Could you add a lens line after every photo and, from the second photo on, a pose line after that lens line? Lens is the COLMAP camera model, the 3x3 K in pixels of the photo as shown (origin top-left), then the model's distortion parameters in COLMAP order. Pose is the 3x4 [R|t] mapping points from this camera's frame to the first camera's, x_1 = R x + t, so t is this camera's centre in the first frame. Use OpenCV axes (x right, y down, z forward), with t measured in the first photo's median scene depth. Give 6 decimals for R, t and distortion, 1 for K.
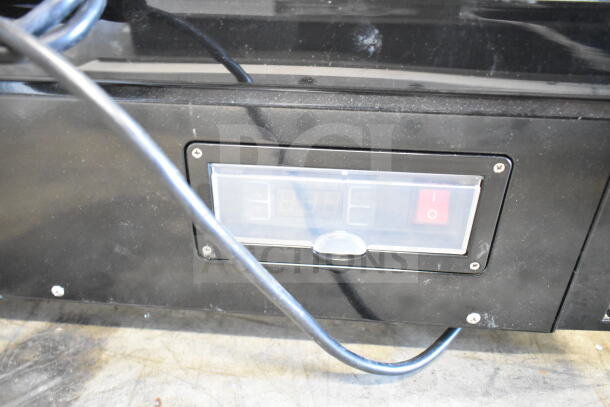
lens RADIAL K [[468.3, 0, 305.0], [0, 468.3, 203.5], [0, 0, 1]] dist [-0.024743, 0.006641]
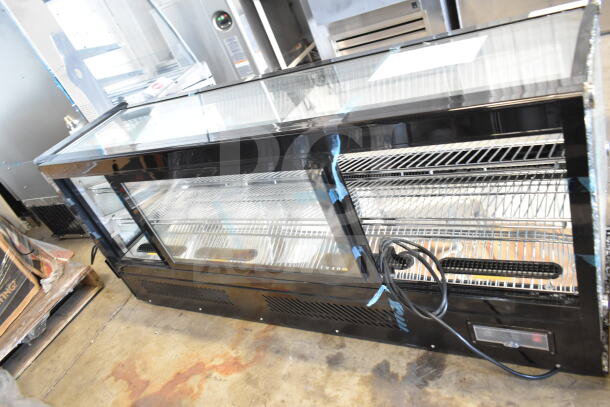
lens RADIAL K [[468.3, 0, 305.0], [0, 468.3, 203.5], [0, 0, 1]] dist [-0.024743, 0.006641]
pose [[0.843759, -0.076749, -0.531206, 0.641984], [0.135602, 0.988098, 0.072627, -1.298212], [0.519309, -0.133312, 0.844124, -2.417722]]
